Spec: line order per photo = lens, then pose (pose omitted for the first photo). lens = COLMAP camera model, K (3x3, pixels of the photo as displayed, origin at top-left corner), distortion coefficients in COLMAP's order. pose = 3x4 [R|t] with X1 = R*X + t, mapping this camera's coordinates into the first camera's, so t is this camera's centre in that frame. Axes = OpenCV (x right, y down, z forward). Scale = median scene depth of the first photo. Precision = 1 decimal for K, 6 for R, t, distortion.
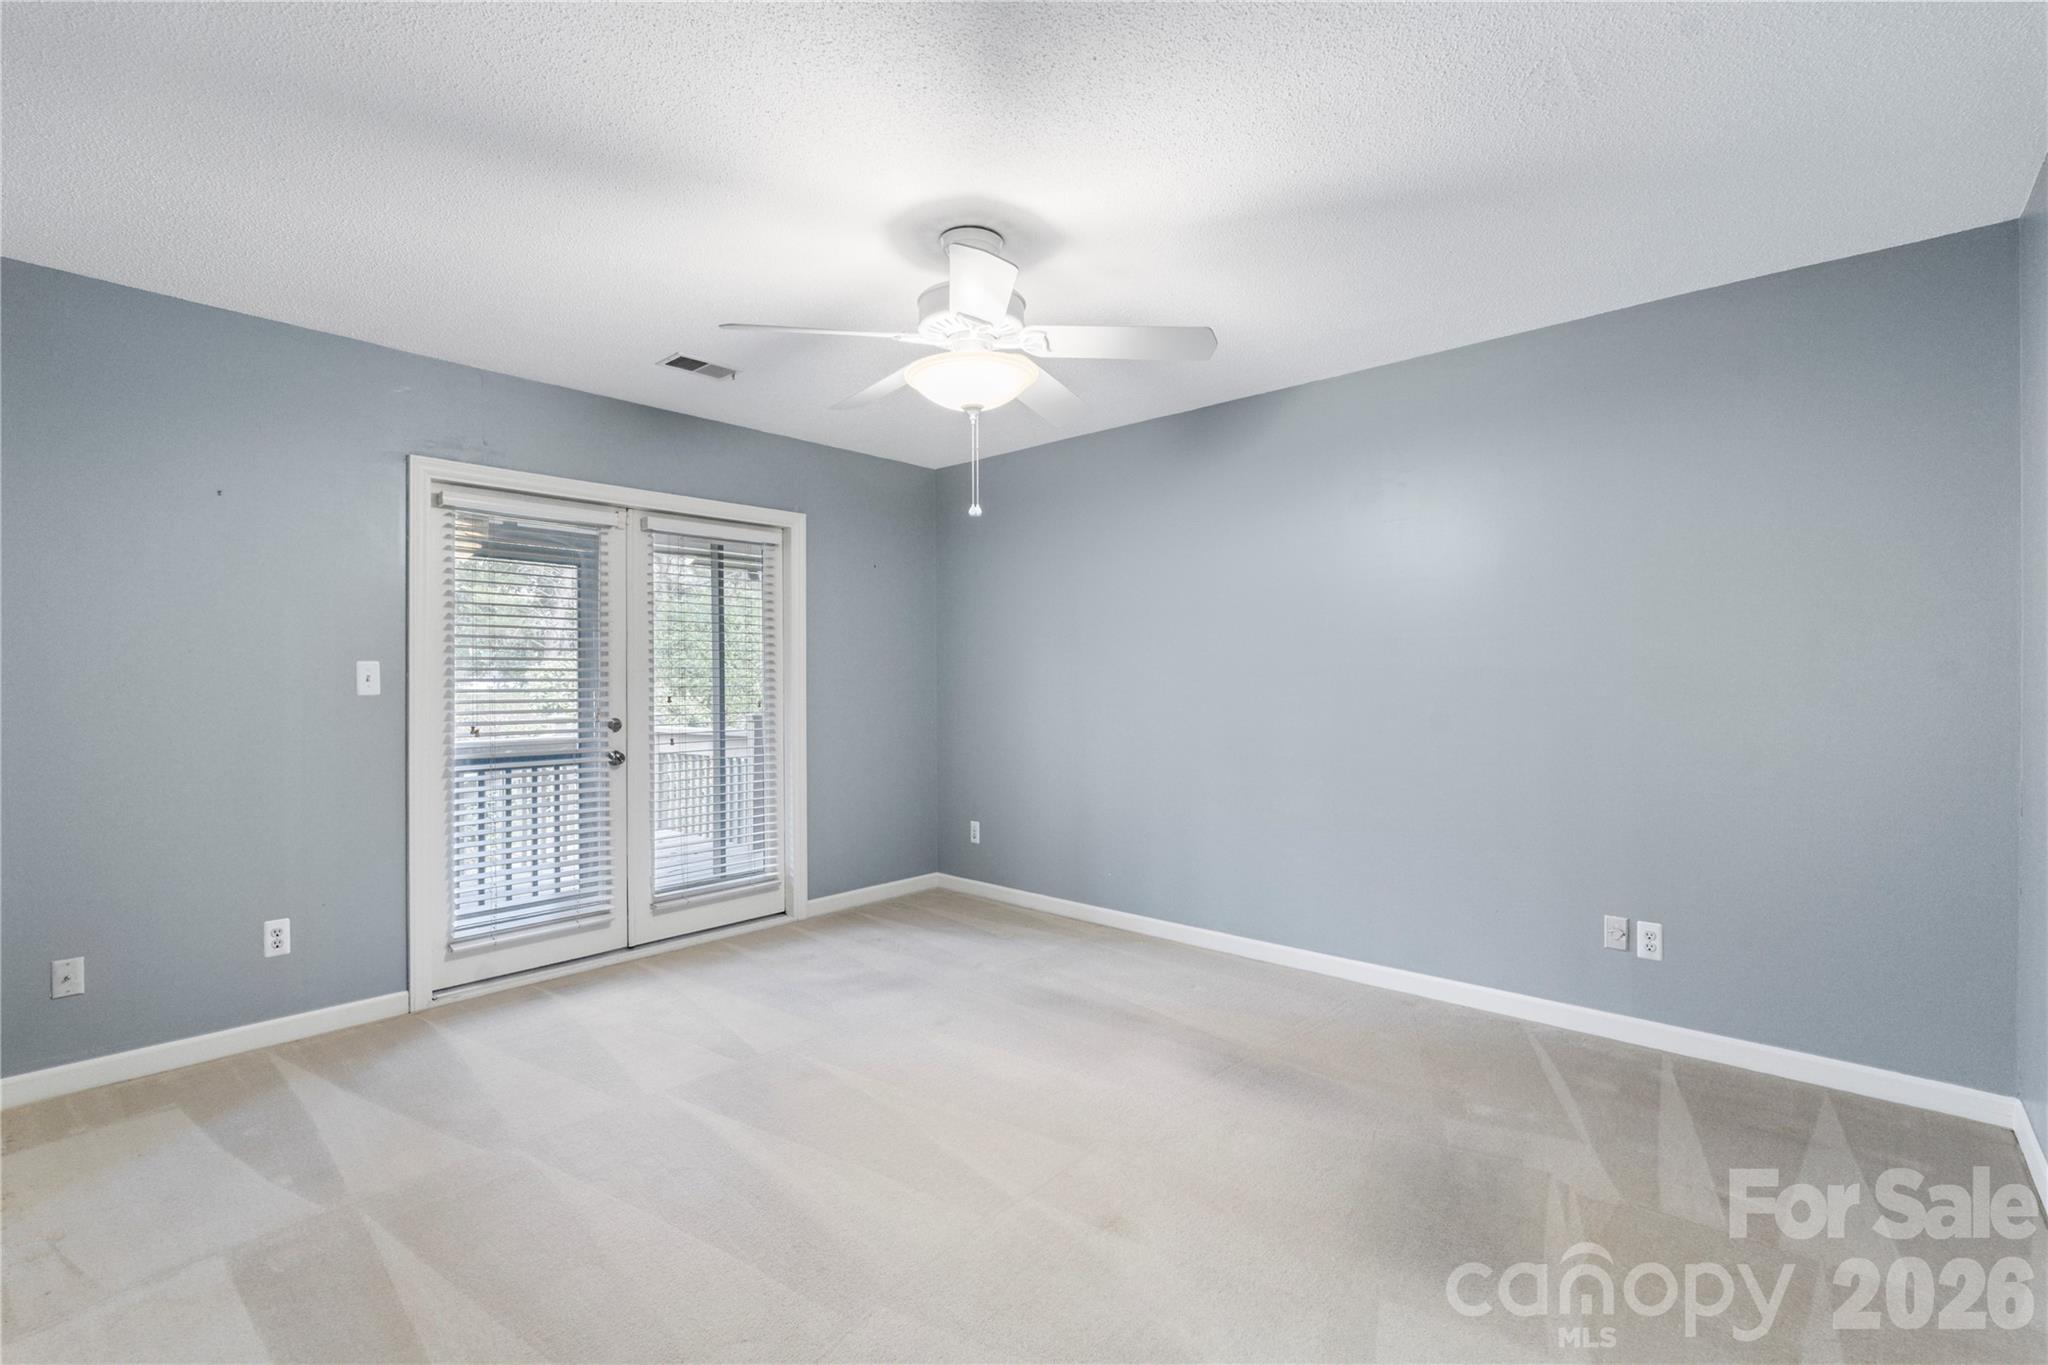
lens RADIAL K [[919.6, 0, 1026.5], [0, 919.6, 681.2], [0, 0, 1]] dist [0.010577, 0.000363]
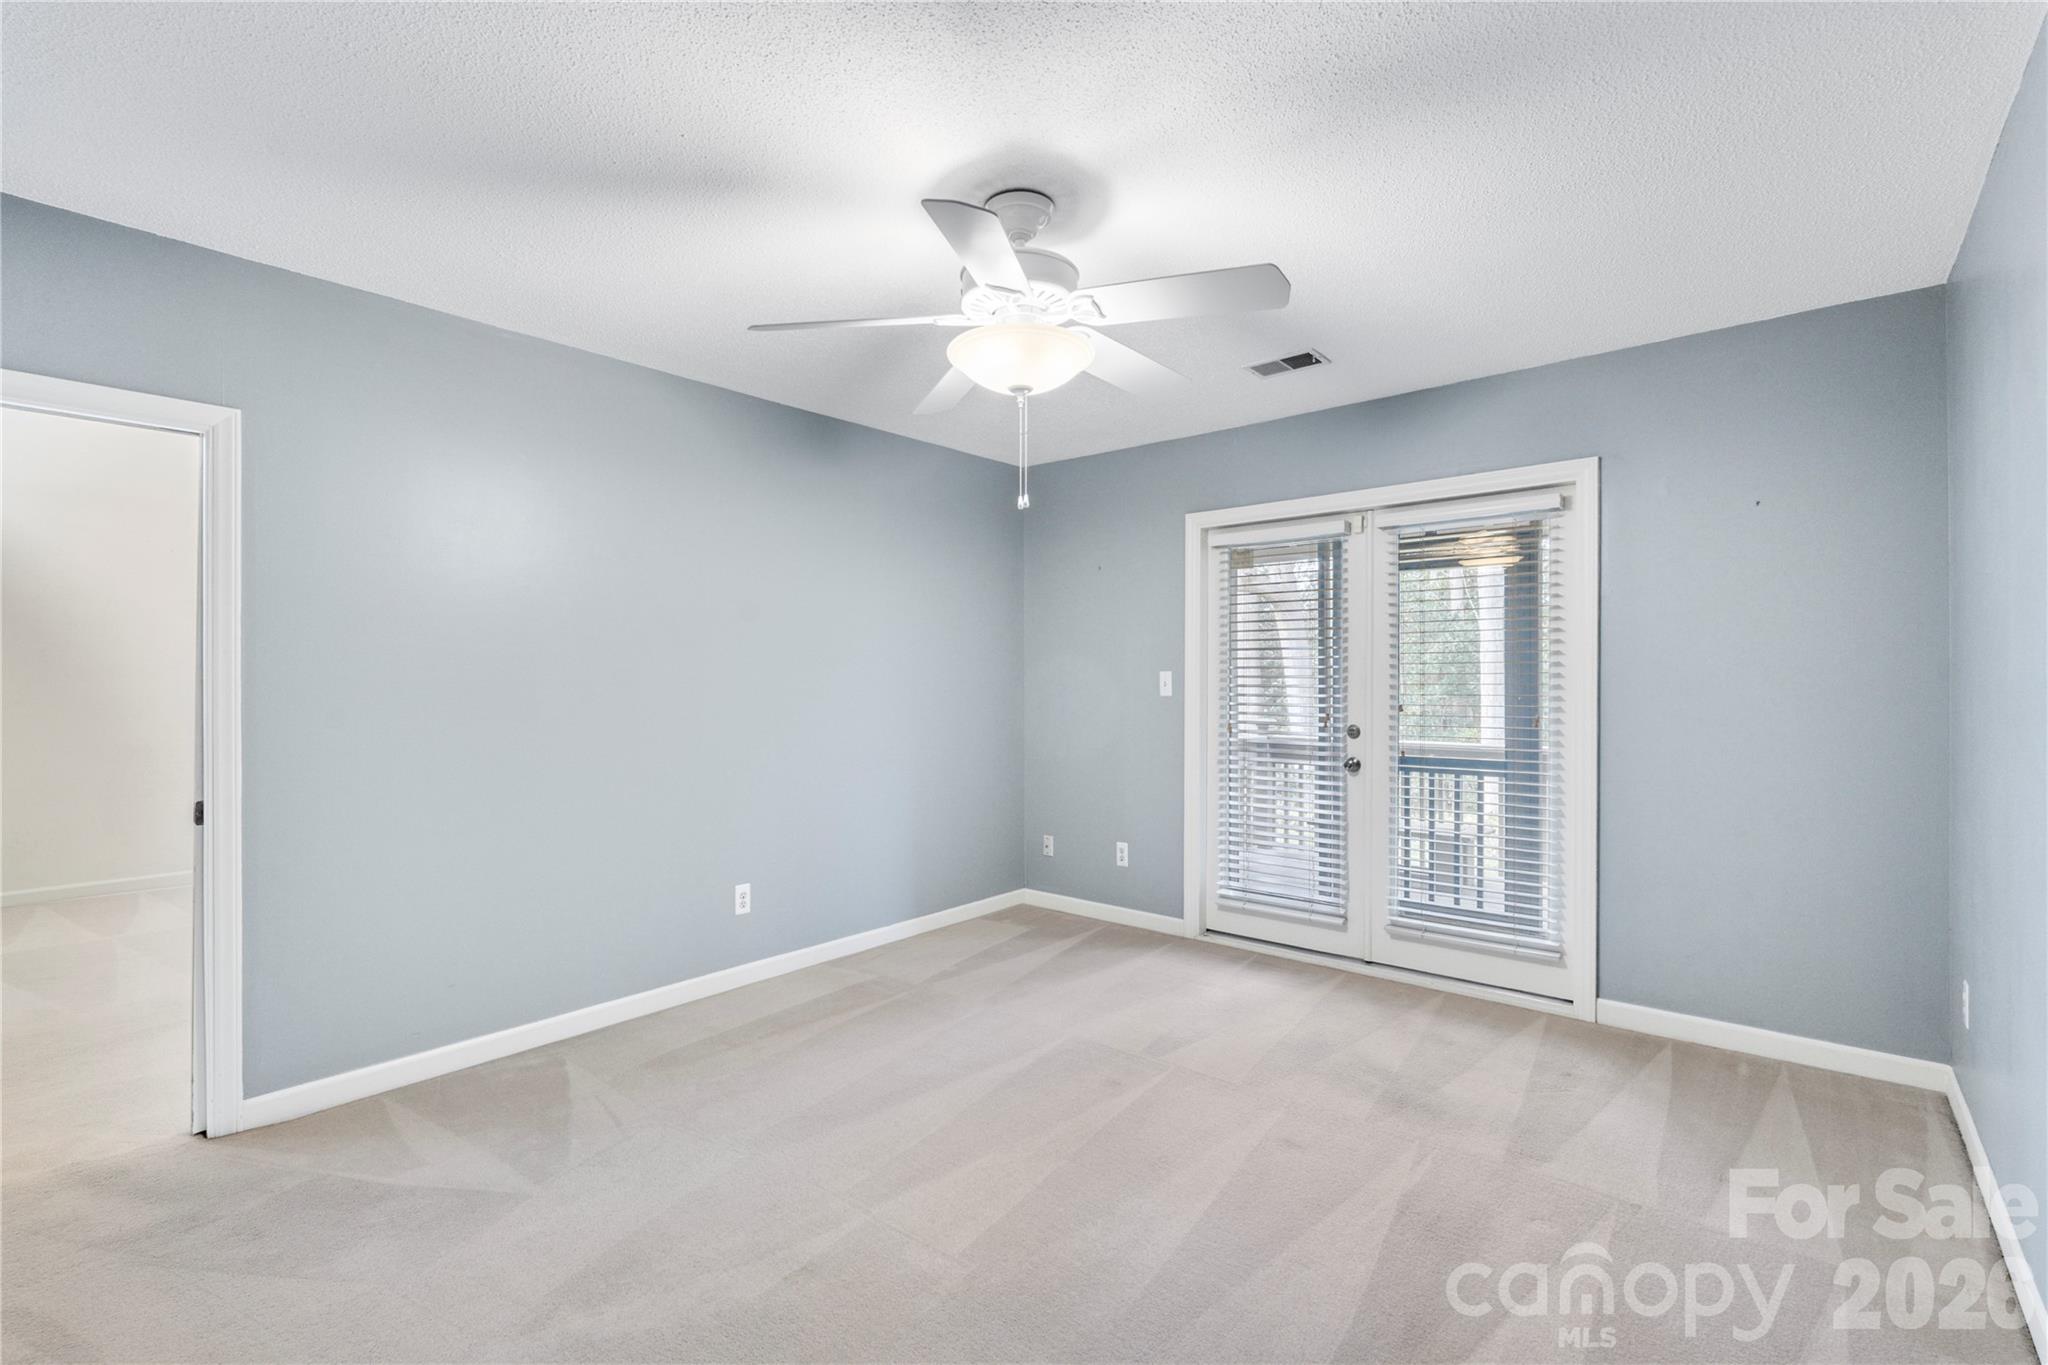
lens RADIAL K [[919.6, 0, 1026.3], [0, 919.6, 679.5], [0, 0, 1]] dist [0.010577, 0.000363]
pose [[0.019841, 0.000147, -0.999803, 0.629166], [-0.003548, 0.999994, 0.000077, -0.008608], [0.999797, 0.003545, 0.019841, 0.731280]]
